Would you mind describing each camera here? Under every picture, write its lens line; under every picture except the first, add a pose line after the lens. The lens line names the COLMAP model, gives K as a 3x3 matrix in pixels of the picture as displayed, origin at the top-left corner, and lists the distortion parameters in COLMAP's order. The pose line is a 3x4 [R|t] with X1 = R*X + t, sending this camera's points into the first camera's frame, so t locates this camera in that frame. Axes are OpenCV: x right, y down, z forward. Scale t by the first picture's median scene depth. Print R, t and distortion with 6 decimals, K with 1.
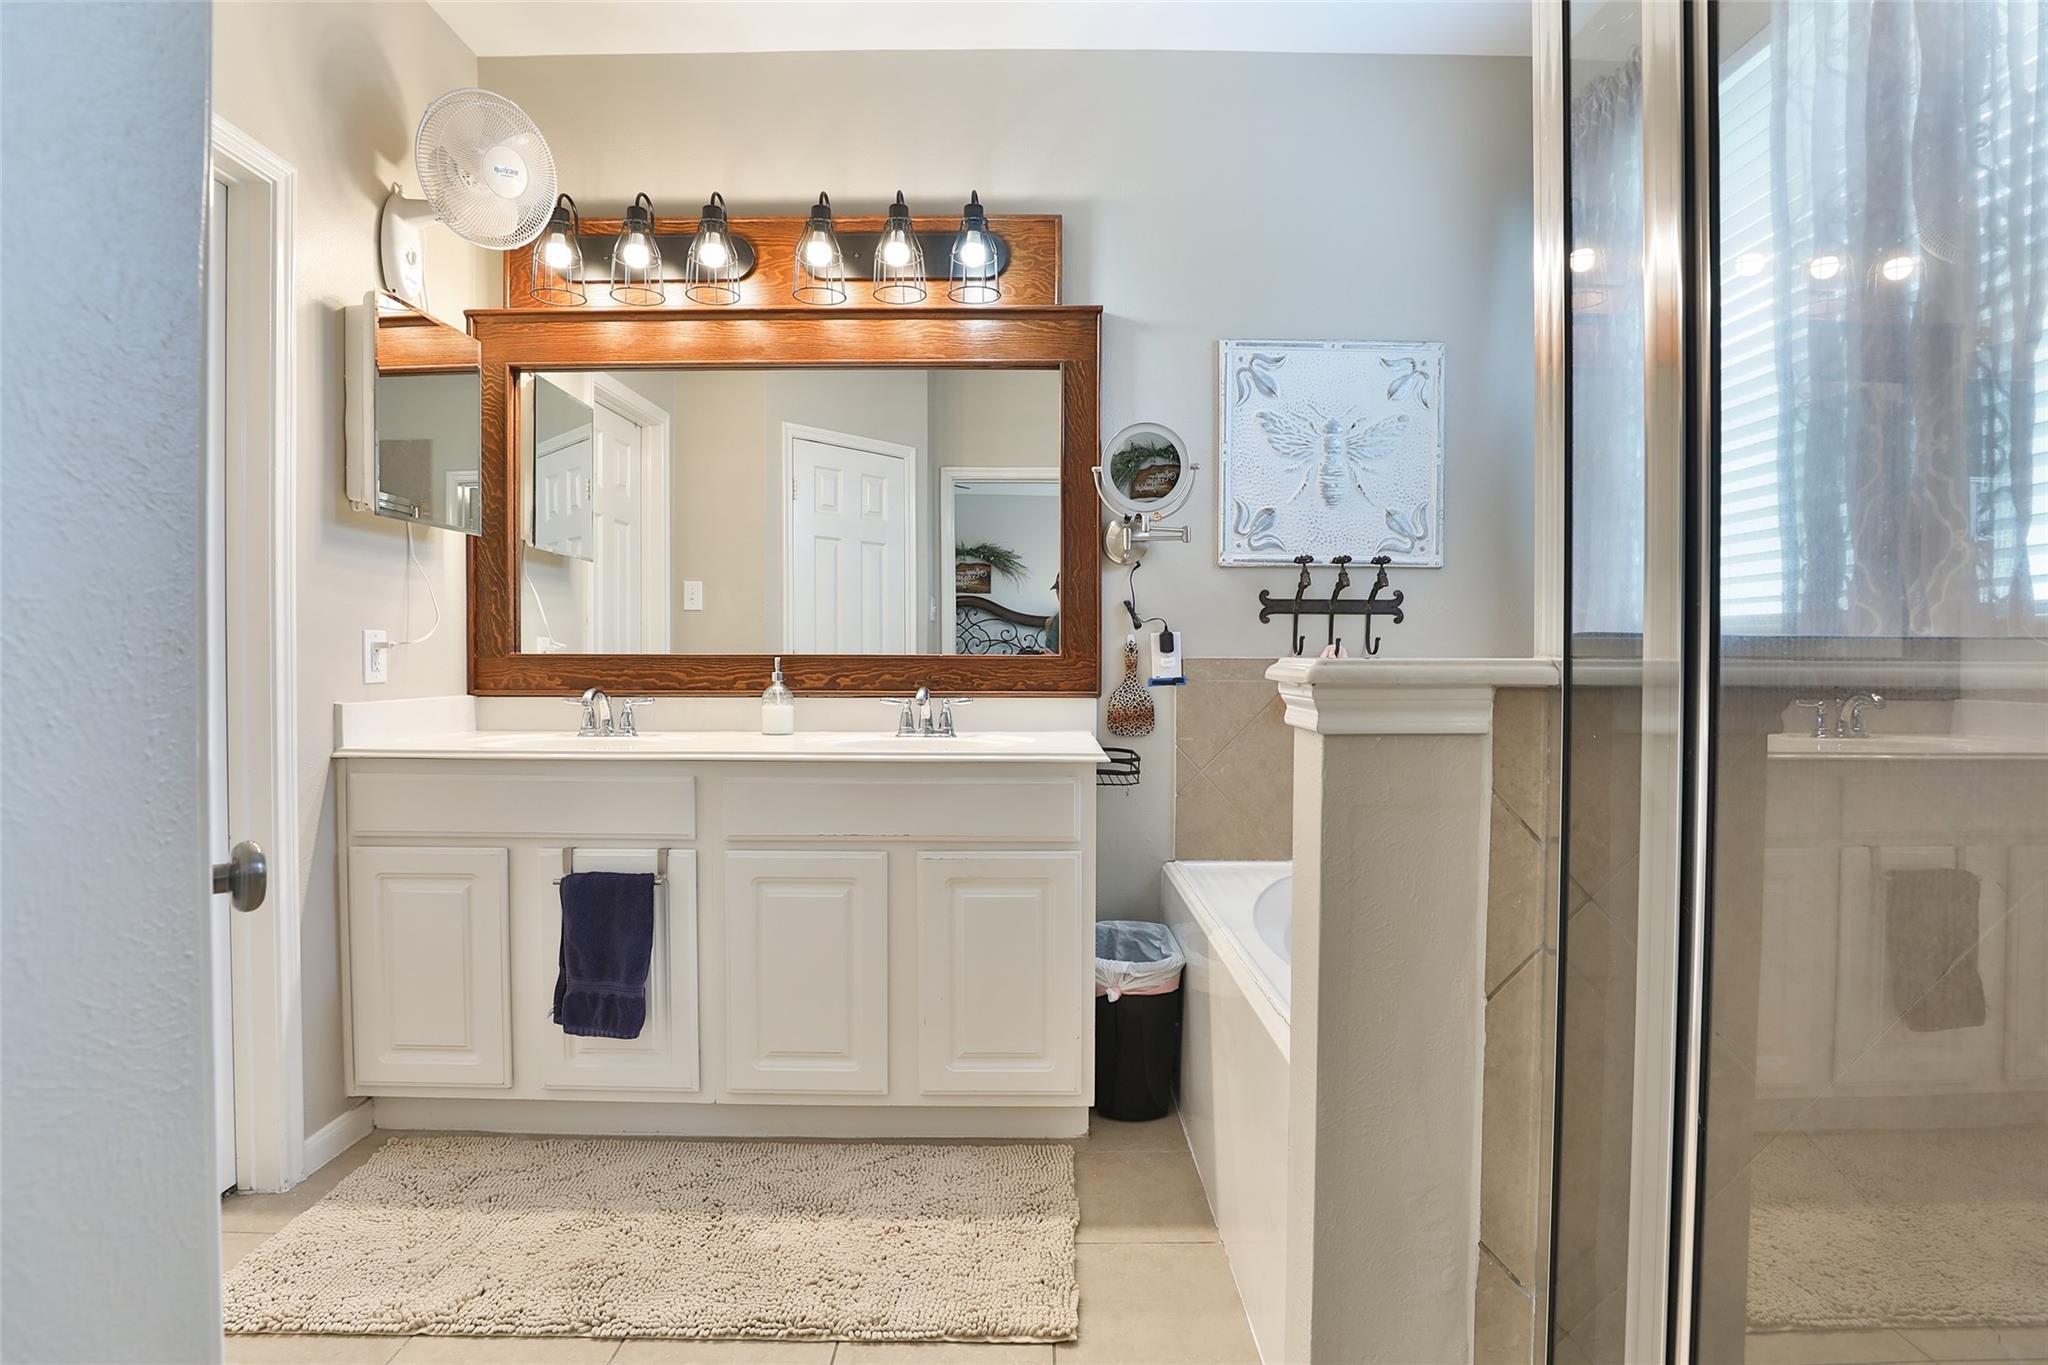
lens RADIAL K [[988.9, 0, 1020.8], [0, 988.9, 681.2], [0, 0, 1]] dist [-0.042512, 0.011087]
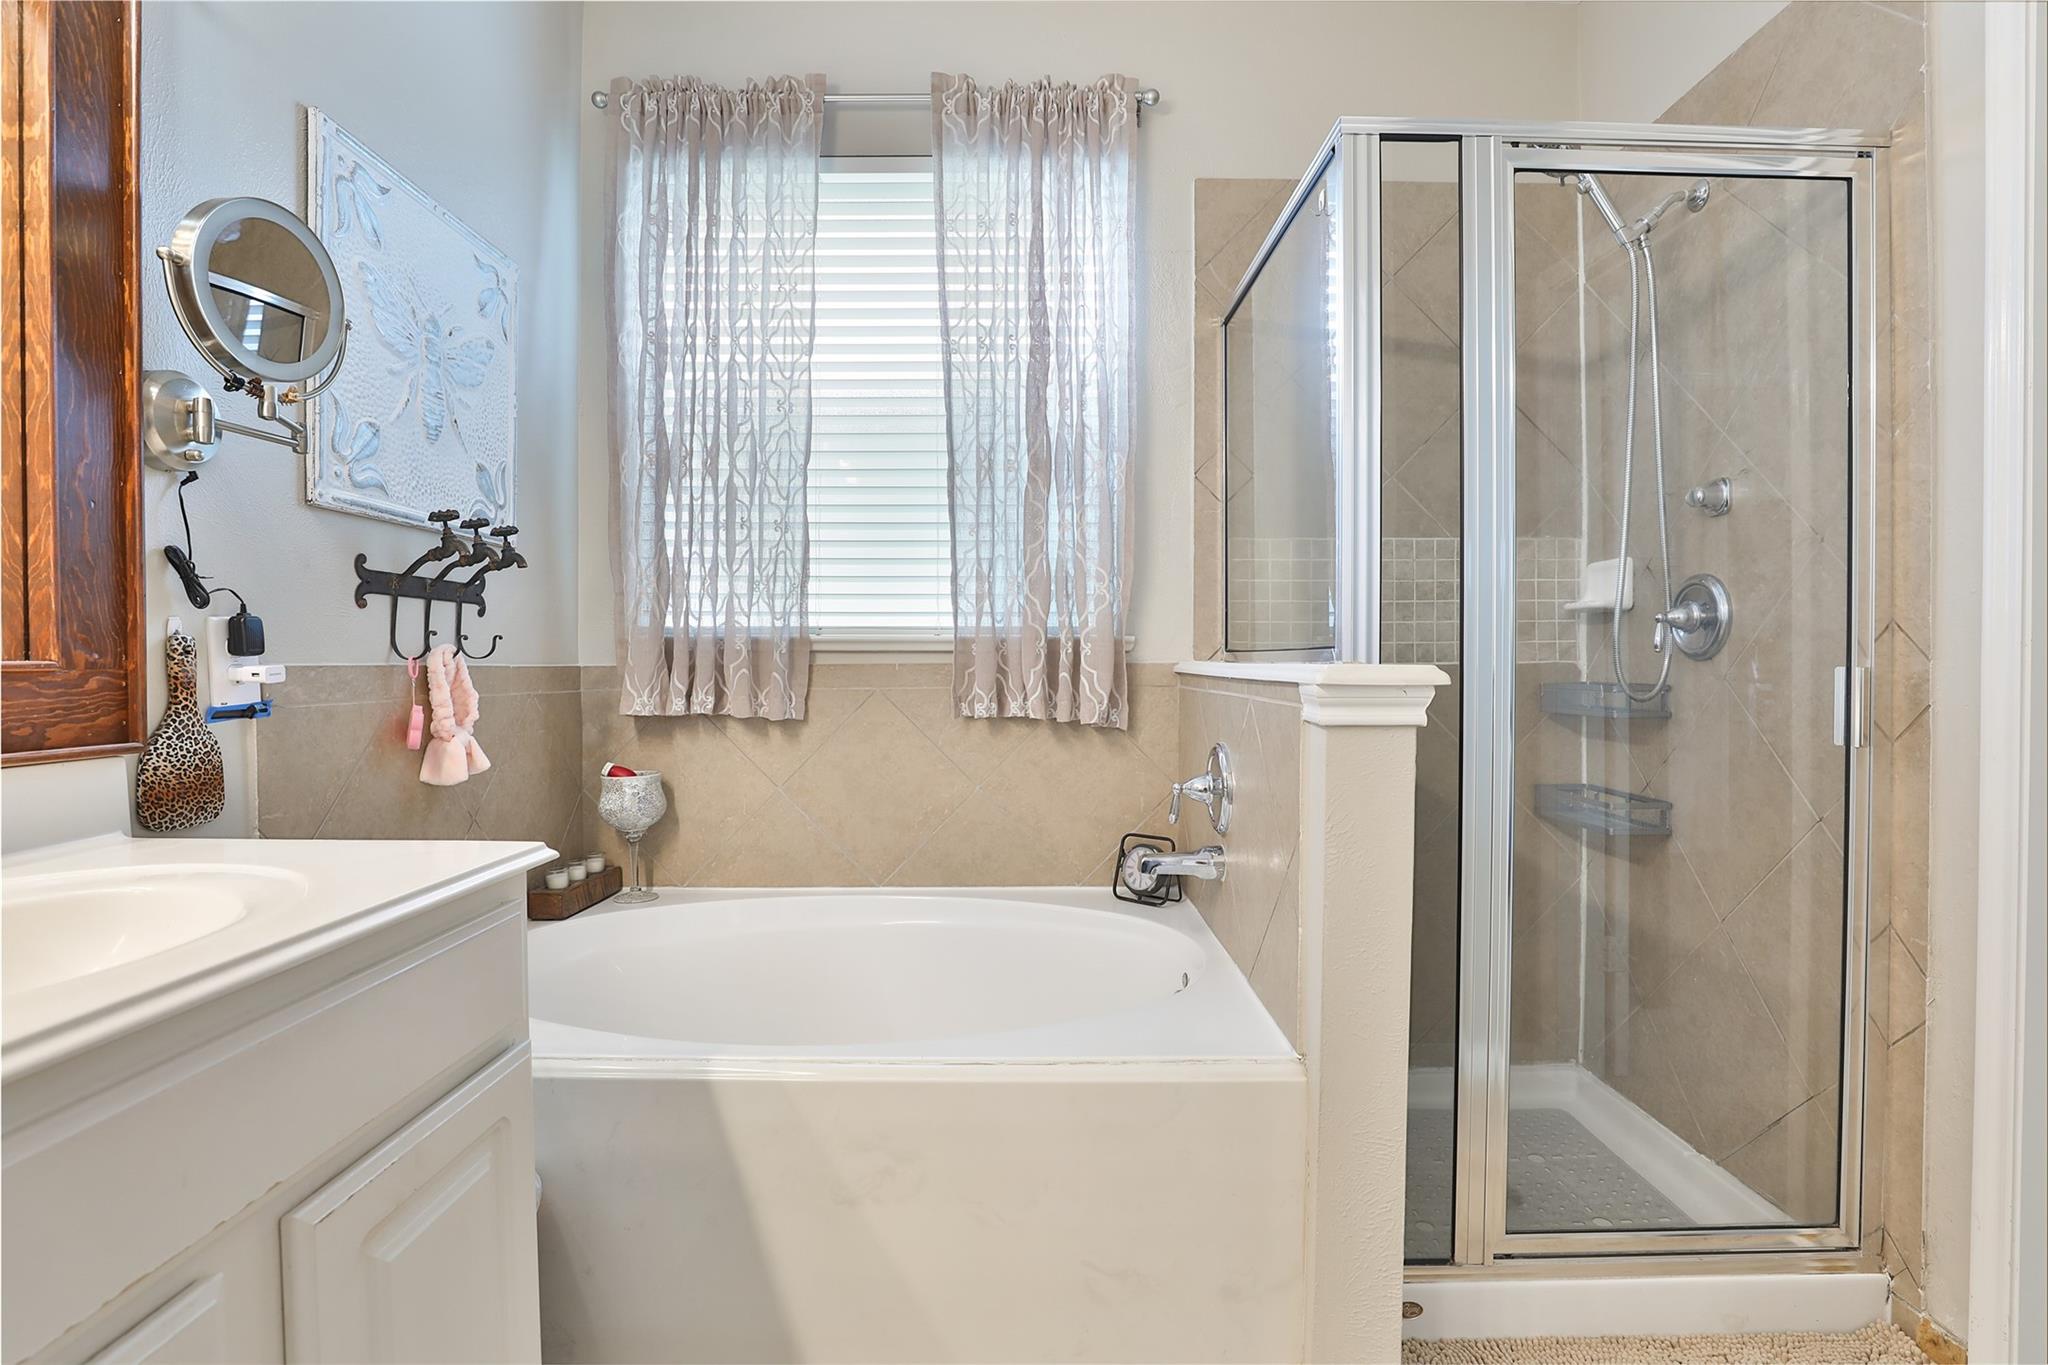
lens RADIAL K [[988.9, 0, 1020.0], [0, 988.9, 674.4], [0, 0, 1]] dist [-0.042512, 0.011087]
pose [[-0.000419, -0.016398, 0.999865, -0.357867], [0.021713, 0.999630, 0.016403, -0.018541], [-0.999764, 0.021717, -0.000063, 0.592550]]
